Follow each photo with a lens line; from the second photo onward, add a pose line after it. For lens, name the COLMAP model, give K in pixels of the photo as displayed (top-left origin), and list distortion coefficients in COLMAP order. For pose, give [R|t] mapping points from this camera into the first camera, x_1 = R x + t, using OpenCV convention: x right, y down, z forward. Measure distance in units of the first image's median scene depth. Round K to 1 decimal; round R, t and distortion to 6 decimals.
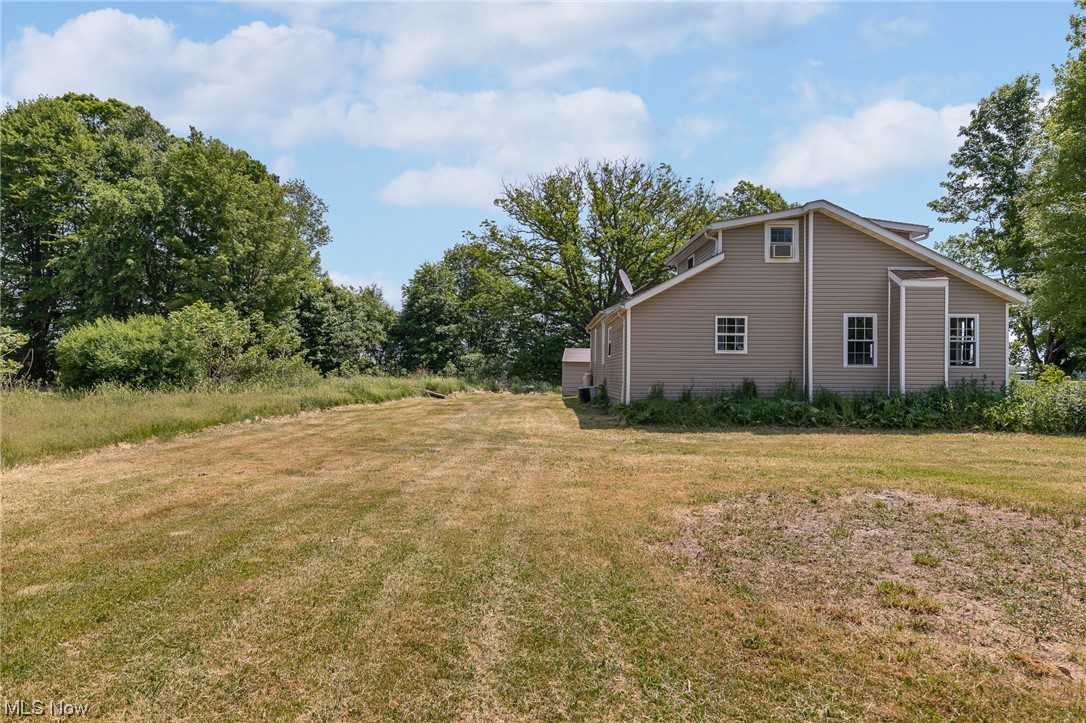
lens RADIAL K [[632.3, 0, 543.3], [0, 632.3, 367.5], [0, 0, 1]] dist [-0.001638, 0.001415]
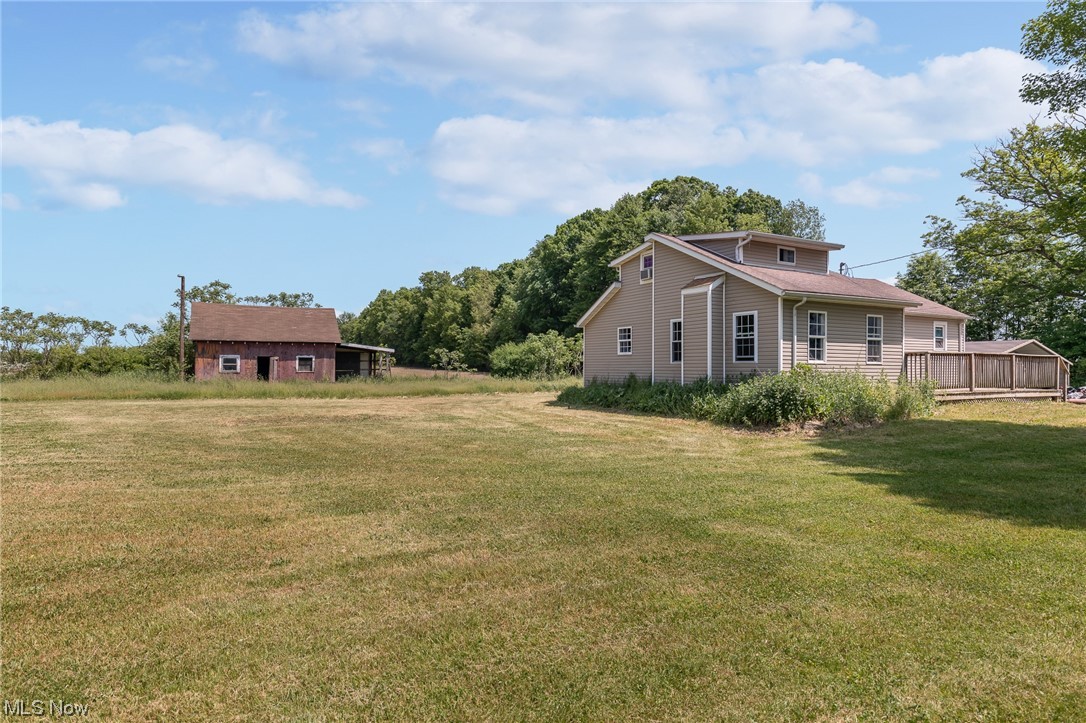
lens RADIAL K [[632.3, 0, 547.1], [0, 632.3, 360.6], [0, 0, 1]] dist [-0.001638, 0.001415]
pose [[0.461630, -0.017987, -0.886890, 1.425281], [0.018918, 0.999767, -0.010429, 0.001918], [0.886871, -0.011963, 0.461862, 0.221160]]
